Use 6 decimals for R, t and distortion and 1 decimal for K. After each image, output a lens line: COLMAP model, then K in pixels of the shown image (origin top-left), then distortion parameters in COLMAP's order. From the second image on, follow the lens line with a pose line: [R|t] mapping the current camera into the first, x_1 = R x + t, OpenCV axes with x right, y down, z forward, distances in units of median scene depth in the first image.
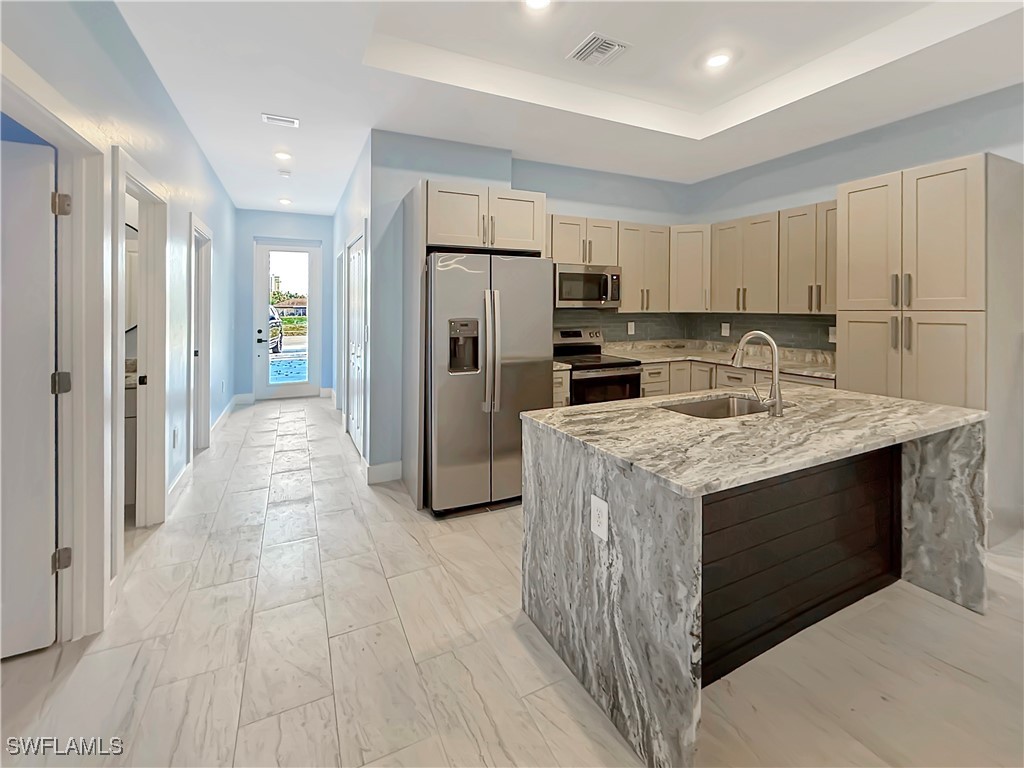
lens RADIAL K [[438.4, 0, 508.6], [0, 438.4, 308.1], [0, 0, 1]] dist [-0.000741, -0.000389]
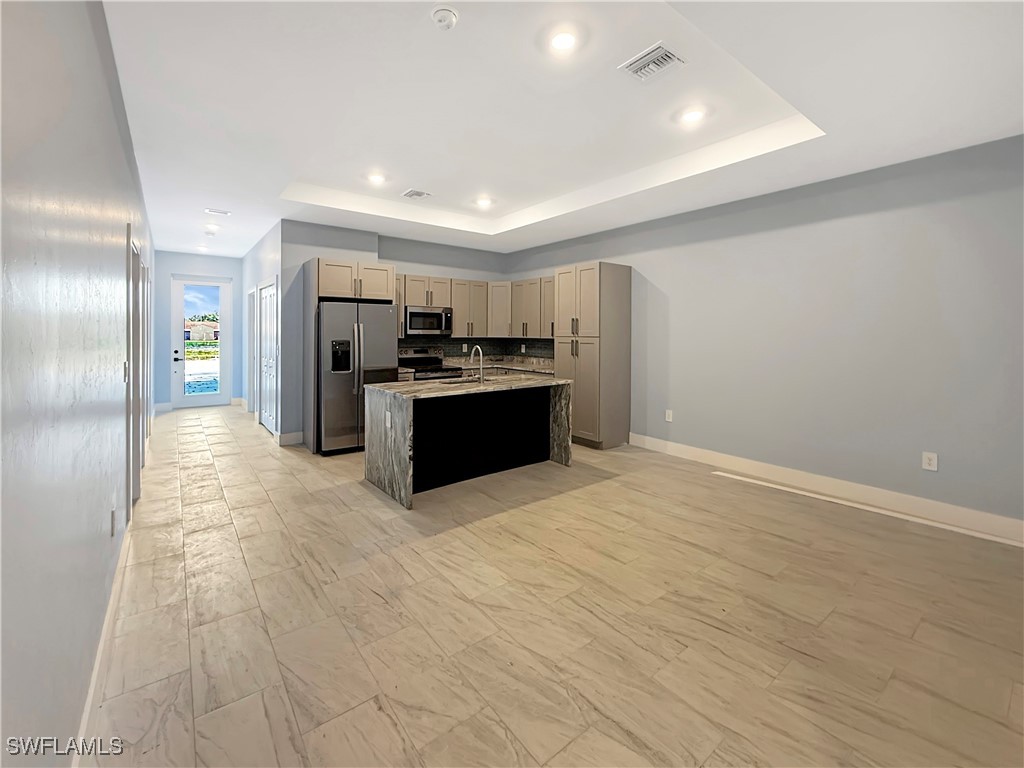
lens RADIAL K [[419.9, 0, 497.7], [0, 419.9, 340.8], [0, 0, 1]] dist [-0.000798, -0.000121]
pose [[0.980466, 0.002554, 0.196672, 0.171007], [-0.005943, 0.999844, 0.016641, -0.005237], [-0.196599, -0.017485, 0.980328, -0.716756]]
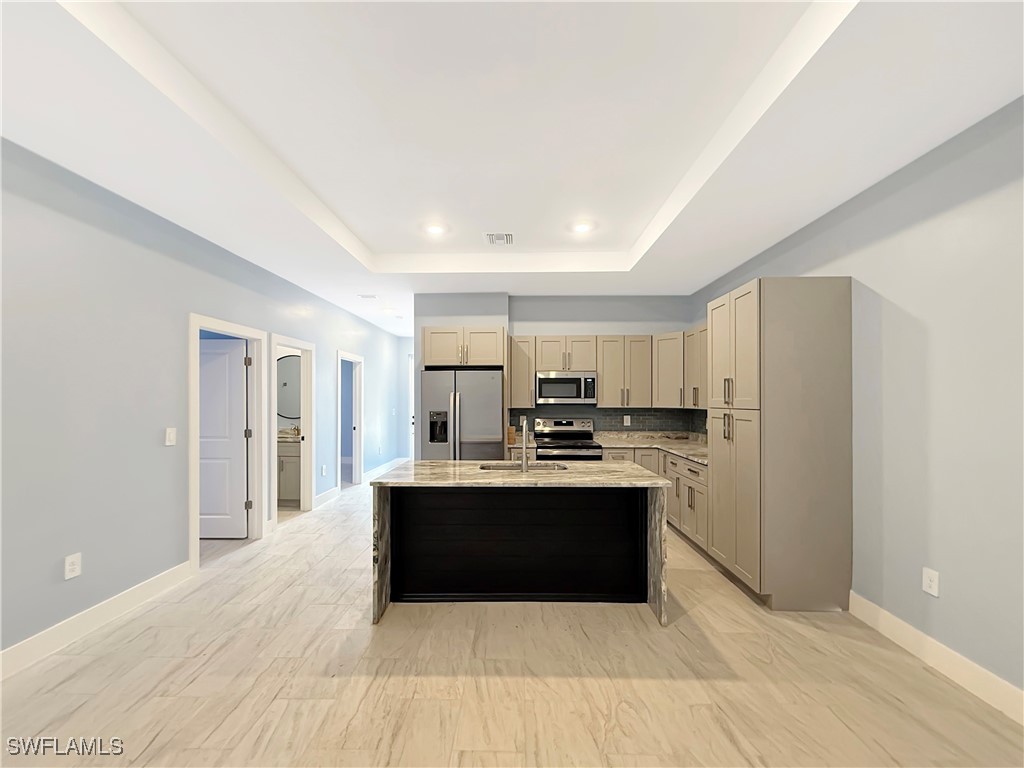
lens RADIAL K [[409.3, 0, 507.9], [0, 409.3, 401.2], [0, 0, 1]] dist [0.001860, 0.000184]
pose [[0.896810, 0.003956, -0.442398, 0.782802], [-0.003543, 0.999992, 0.001761, -0.013201], [0.442402, -0.000012, 0.896817, -0.254784]]
